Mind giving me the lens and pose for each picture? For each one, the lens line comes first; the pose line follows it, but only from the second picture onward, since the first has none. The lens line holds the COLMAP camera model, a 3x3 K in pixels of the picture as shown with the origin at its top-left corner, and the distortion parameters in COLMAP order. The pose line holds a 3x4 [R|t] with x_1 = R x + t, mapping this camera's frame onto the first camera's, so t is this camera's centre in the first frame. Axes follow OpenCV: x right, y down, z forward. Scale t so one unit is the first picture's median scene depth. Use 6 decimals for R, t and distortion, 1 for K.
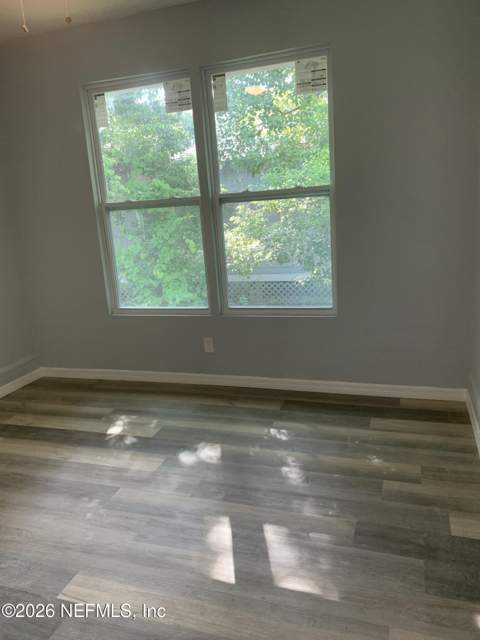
lens RADIAL K [[490.6, 0, 237.2], [0, 490.6, 310.2], [0, 0, 1]] dist [0.009669, -0.002987]
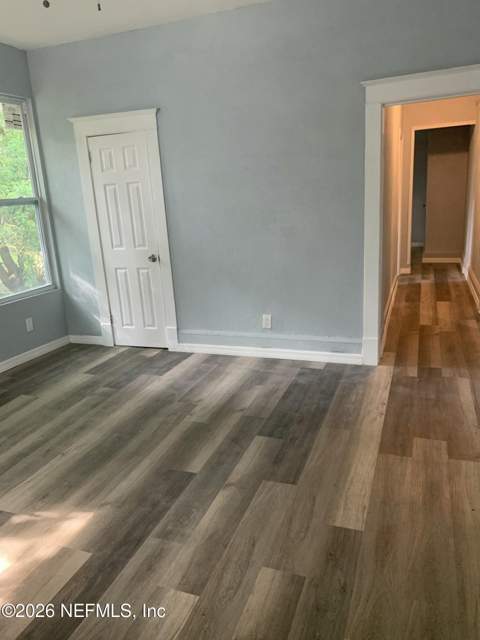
lens RADIAL K [[474.5, 0, 241.0], [0, 474.5, 313.0], [0, 0, 1]] dist [0.003584, 0.000741]
pose [[0.029897, -0.181061, 0.983017, -1.373191], [0.274936, 0.947012, 0.166067, -0.005347], [-0.960998, 0.265302, 0.078093, 0.481022]]
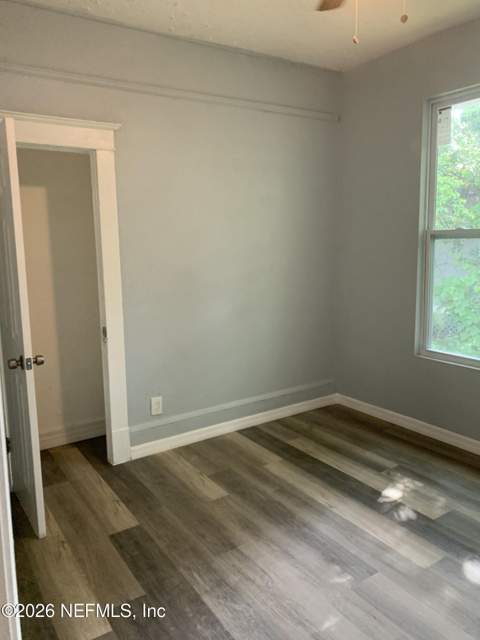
lens RADIAL K [[490.6, 0, 237.2], [0, 490.6, 310.2], [0, 0, 1]] dist [0.009669, -0.002987]
pose [[0.787871, 0.142572, -0.599110, 0.005850], [-0.168126, 0.985674, 0.013467, -0.031395], [0.592447, 0.090115, 0.800554, 0.106682]]
